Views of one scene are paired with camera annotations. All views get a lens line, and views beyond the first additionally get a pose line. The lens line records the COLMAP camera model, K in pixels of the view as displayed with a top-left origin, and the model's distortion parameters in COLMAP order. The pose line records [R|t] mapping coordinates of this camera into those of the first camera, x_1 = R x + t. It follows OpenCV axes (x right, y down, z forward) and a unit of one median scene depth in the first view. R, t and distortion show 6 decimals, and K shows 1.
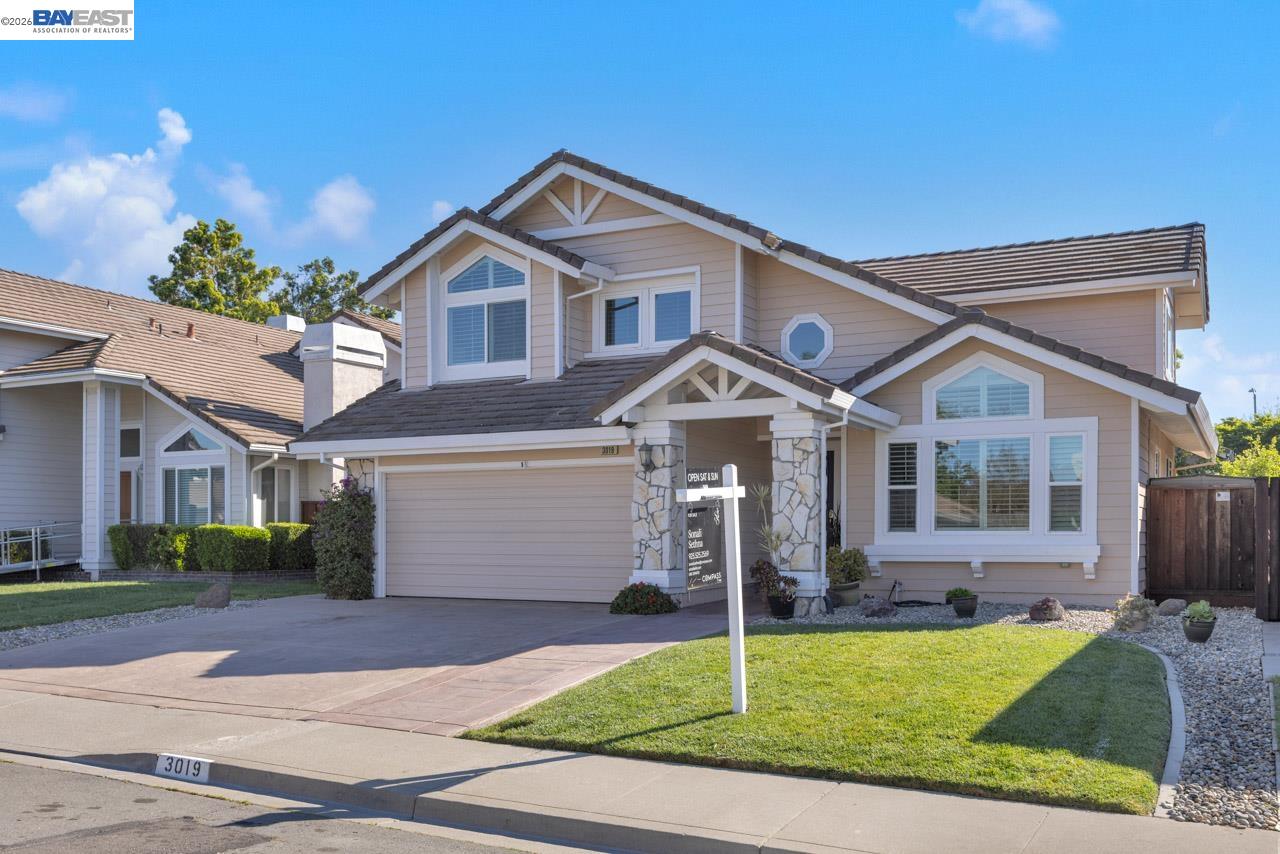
lens RADIAL K [[1145.9, 0, 638.8], [0, 1145.9, 538.6], [0, 0, 1]] dist [0.001789, -0.001075]
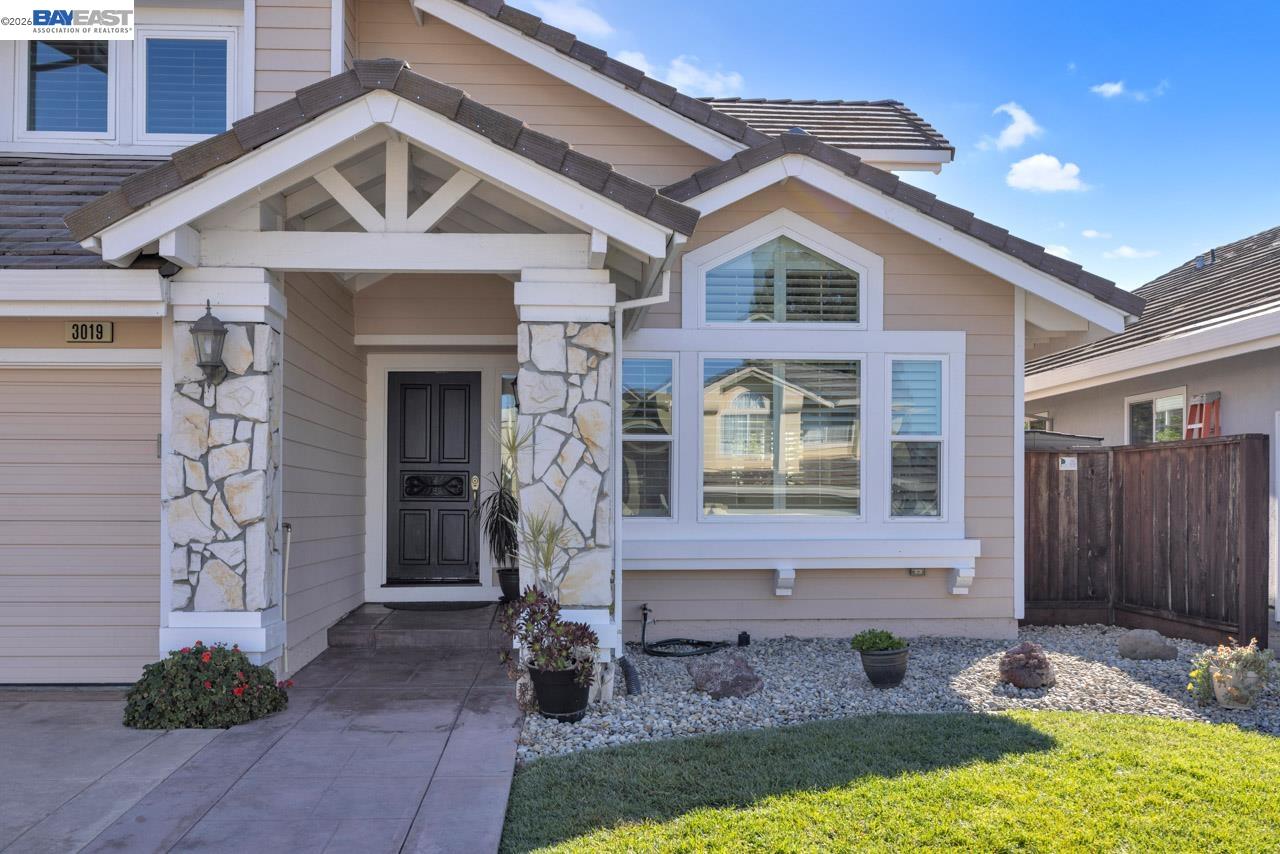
lens RADIAL K [[1214.2, 0, 638.0], [0, 1214.2, 494.4], [0, 0, 1]] dist [-0.007778, 0.017161]
pose [[0.856697, 0.004330, 0.515802, -0.089127], [-0.000313, 0.999969, -0.007874, -0.013041], [-0.515820, 0.006584, 0.856672, 0.527849]]
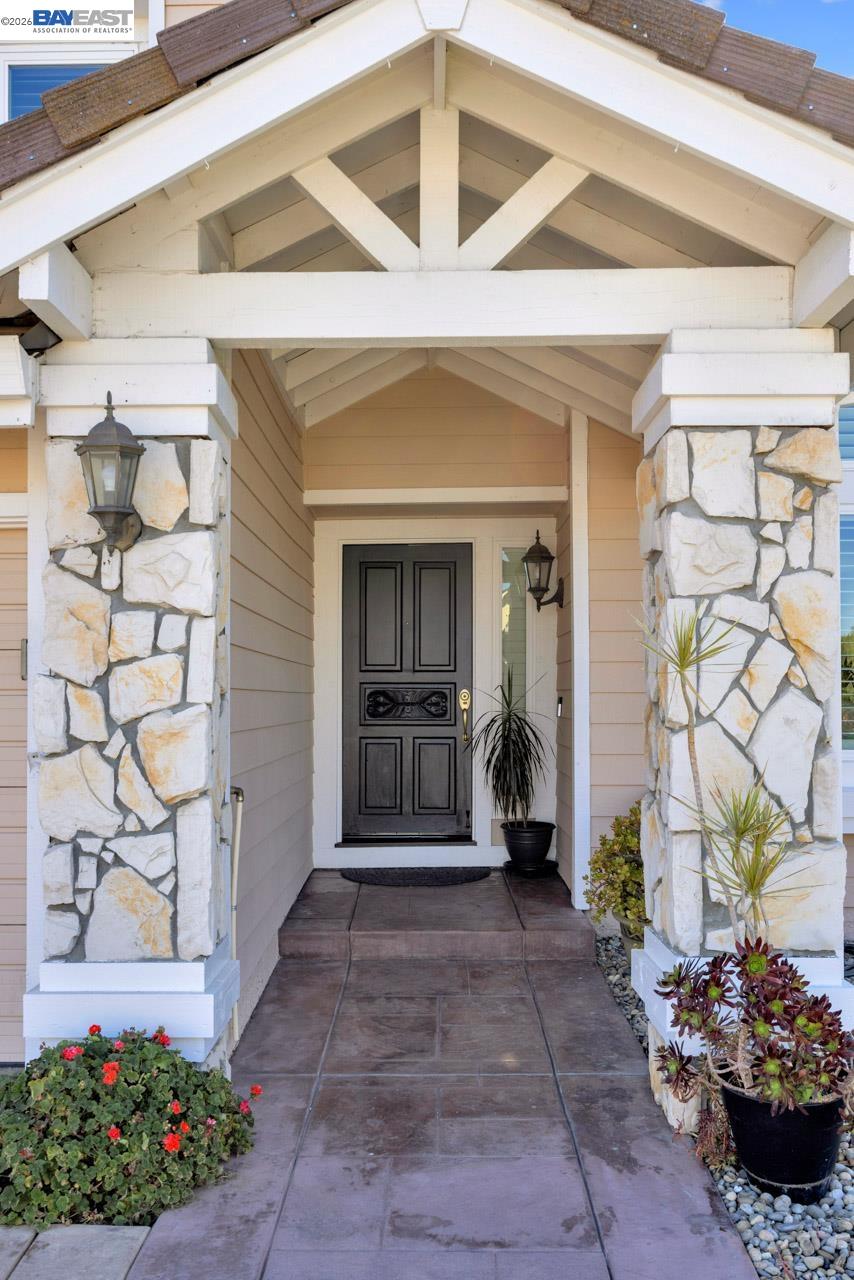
lens RADIAL K [[1214.2, 0, 427.7], [0, 1214.2, 668.6], [0, 0, 1]] dist [-0.007778, 0.017161]
pose [[0.888463, 0.004811, 0.458922, -0.049137], [0.006429, 0.999717, -0.022925, -0.026960], [-0.458902, 0.023318, 0.888181, 0.747974]]
